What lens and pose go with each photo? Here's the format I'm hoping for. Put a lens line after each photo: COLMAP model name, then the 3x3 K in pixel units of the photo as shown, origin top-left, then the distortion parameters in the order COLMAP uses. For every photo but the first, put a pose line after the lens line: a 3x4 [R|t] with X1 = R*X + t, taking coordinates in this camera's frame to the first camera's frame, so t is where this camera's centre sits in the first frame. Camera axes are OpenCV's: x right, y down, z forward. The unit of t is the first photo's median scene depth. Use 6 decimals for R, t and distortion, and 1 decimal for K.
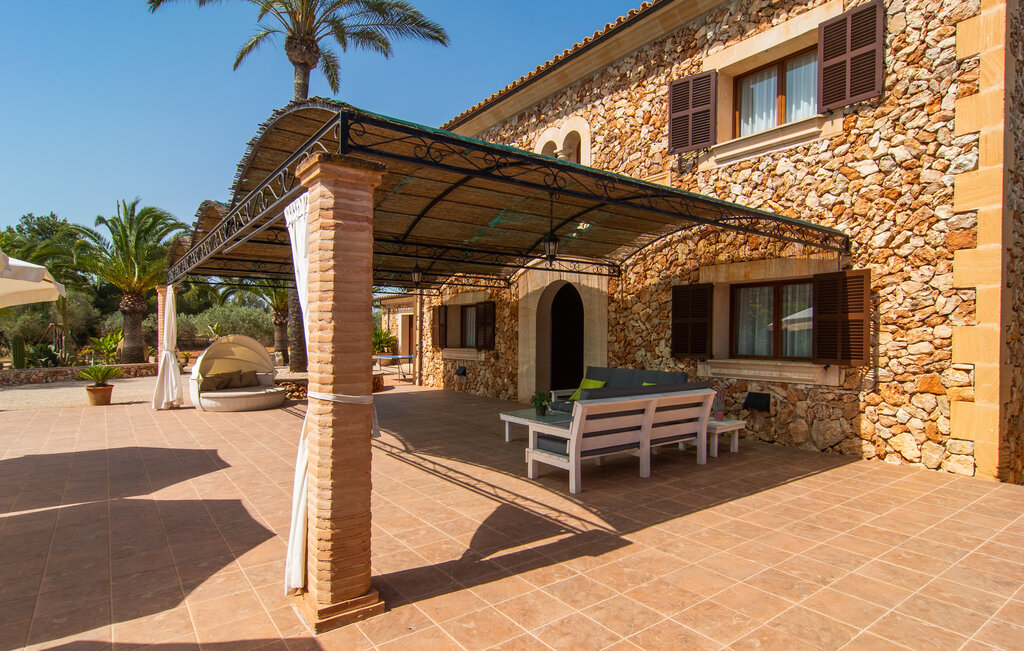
lens RADIAL K [[550.4, 0, 524.1], [0, 550.4, 341.5], [0, 0, 1]] dist [0.003932, -0.000669]
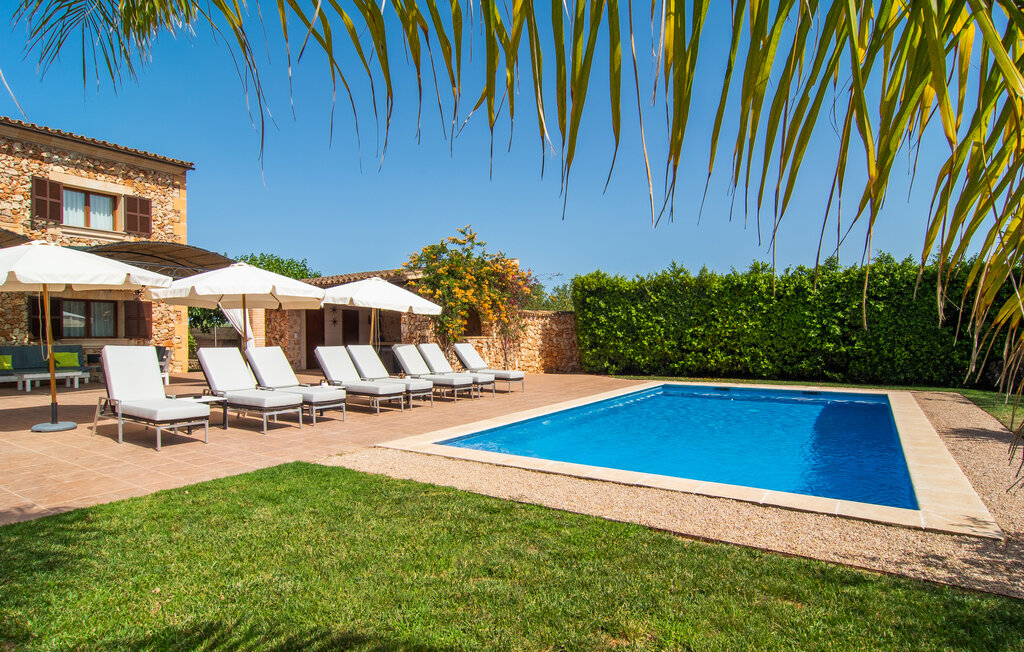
lens RADIAL K [[550.4, 0, 515.8], [0, 550.4, 337.9], [0, 0, 1]] dist [0.003932, -0.000669]
pose [[-0.325083, -0.012378, 0.945604, -1.835201], [0.010441, 0.999806, 0.016677, 0.013297], [-0.945628, 0.015295, -0.324891, 0.161048]]
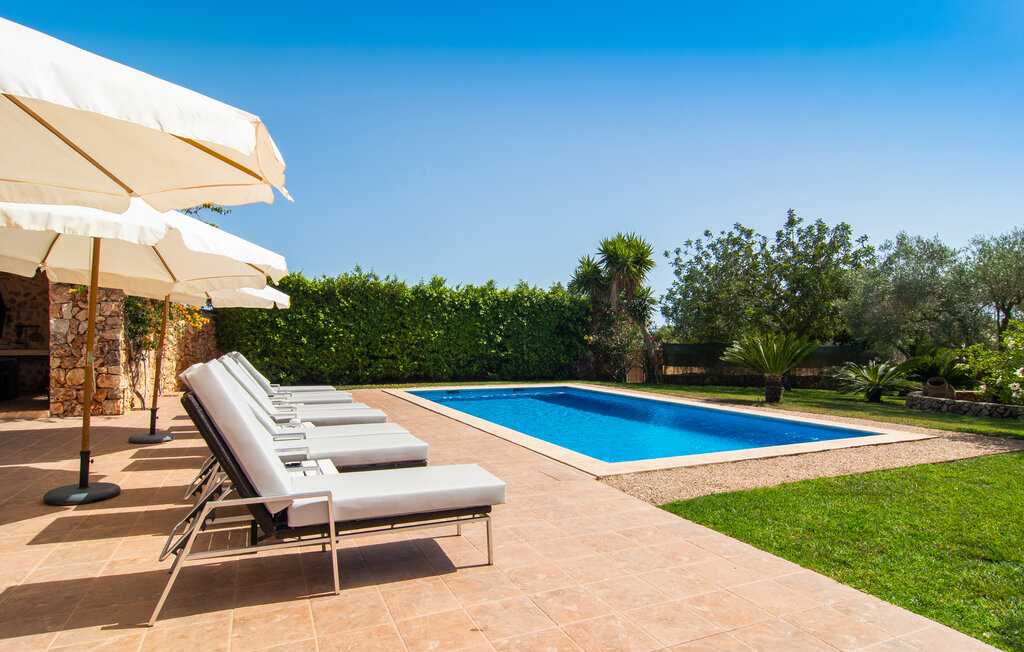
lens RADIAL K [[550.4, 0, 518.3], [0, 550.4, 331.3], [0, 0, 1]] dist [0.003932, -0.000669]
pose [[-0.976990, -0.009870, 0.213055, -1.046145], [-0.012140, 0.999883, -0.009353, 0.017323], [-0.212937, -0.011724, -0.976996, 0.754771]]
